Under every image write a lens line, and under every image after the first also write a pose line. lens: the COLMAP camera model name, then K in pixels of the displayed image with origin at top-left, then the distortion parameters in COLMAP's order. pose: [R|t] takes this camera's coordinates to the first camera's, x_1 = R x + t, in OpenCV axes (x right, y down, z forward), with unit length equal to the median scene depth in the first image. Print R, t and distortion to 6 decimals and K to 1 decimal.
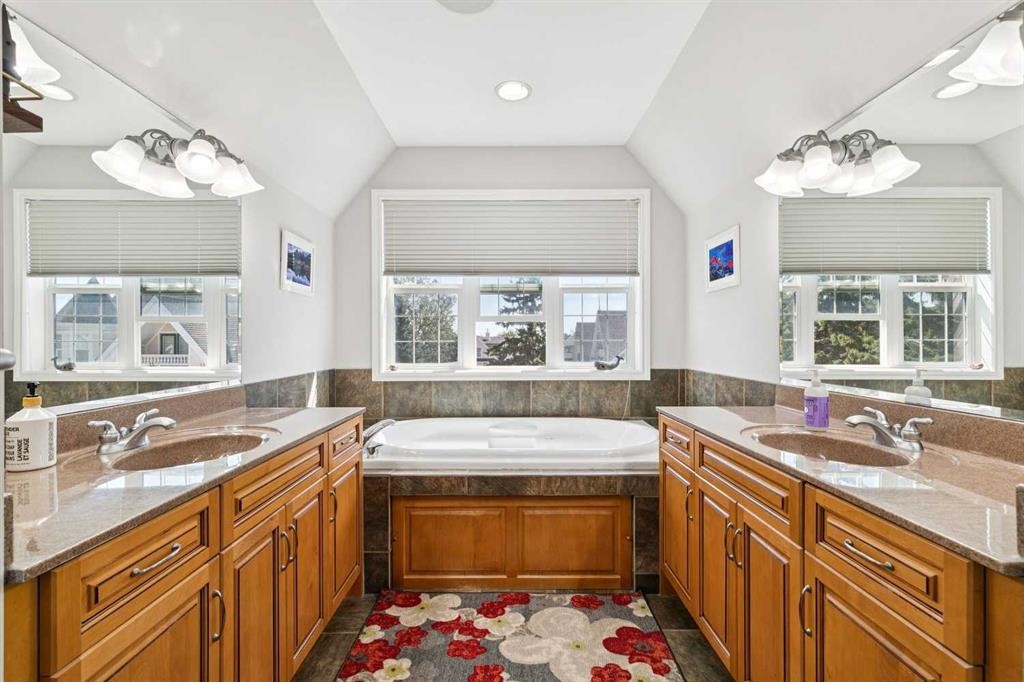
lens RADIAL K [[463.7, 0, 507.2], [0, 463.7, 337.5], [0, 0, 1]] dist [0.011112, -0.002238]
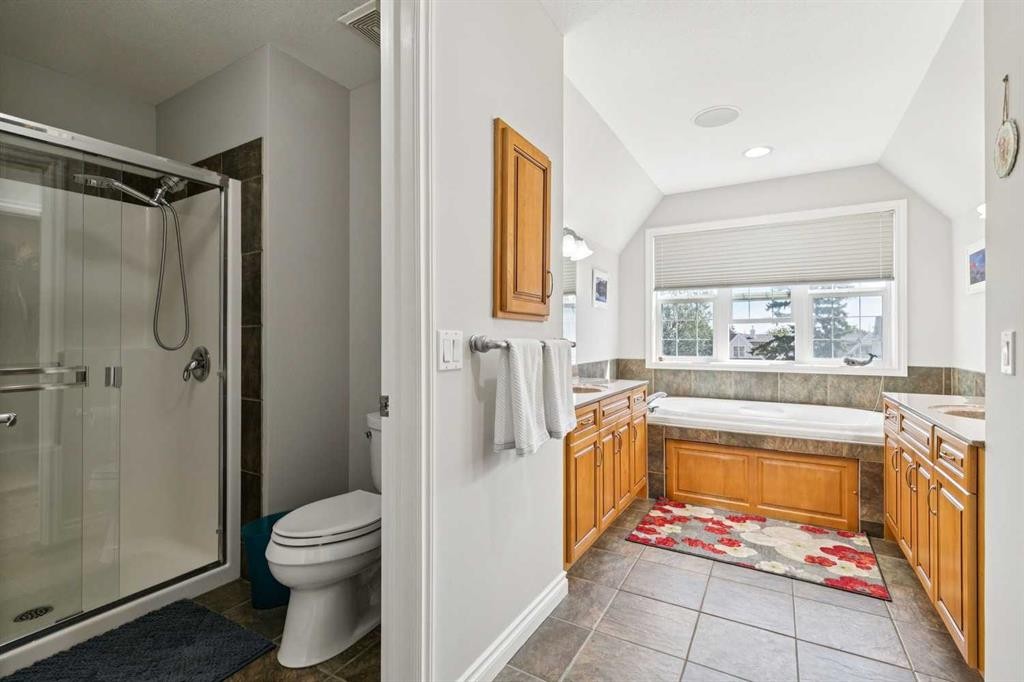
lens RADIAL K [[463.7, 0, 514.3], [0, 463.7, 335.8], [0, 0, 1]] dist [0.011112, -0.002238]
pose [[0.869573, 0.001197, -0.493802, 0.076066], [-0.000429, 0.999999, 0.001668, -0.006012], [0.493803, -0.001239, 0.869573, -0.586776]]
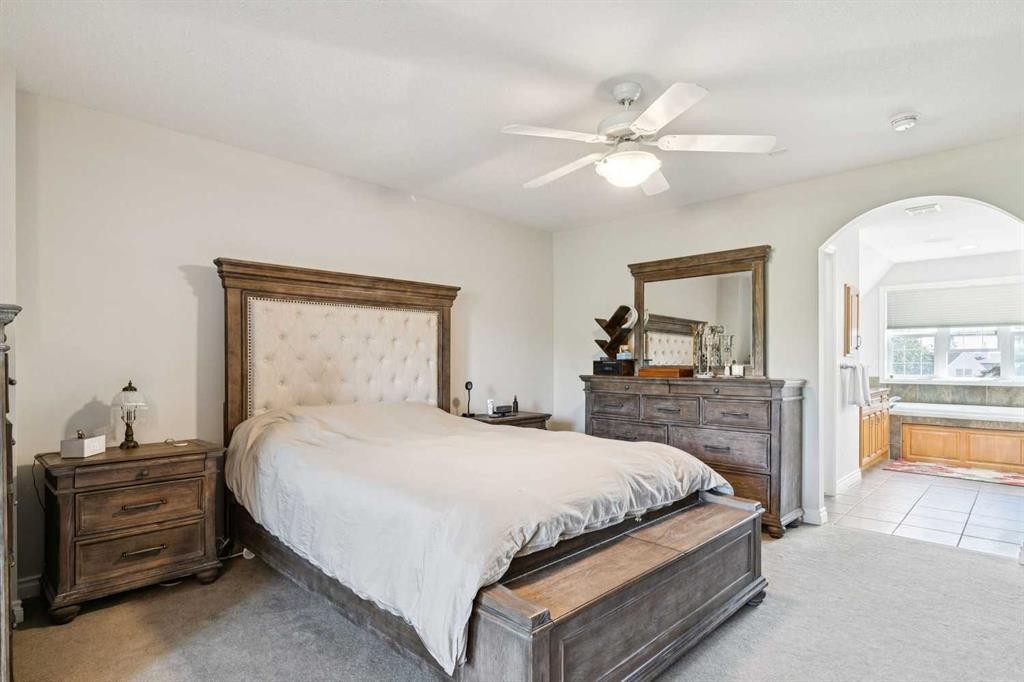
lens RADIAL K [[540.1, 0, 515.1], [0, 540.1, 357.8], [0, 0, 1]] dist [0.004596, 0.000606]
pose [[0.724008, -0.000097, -0.689791, 0.263774], [0.004102, 0.999983, 0.004166, -0.044232], [0.689779, -0.005846, 0.723996, -2.606186]]
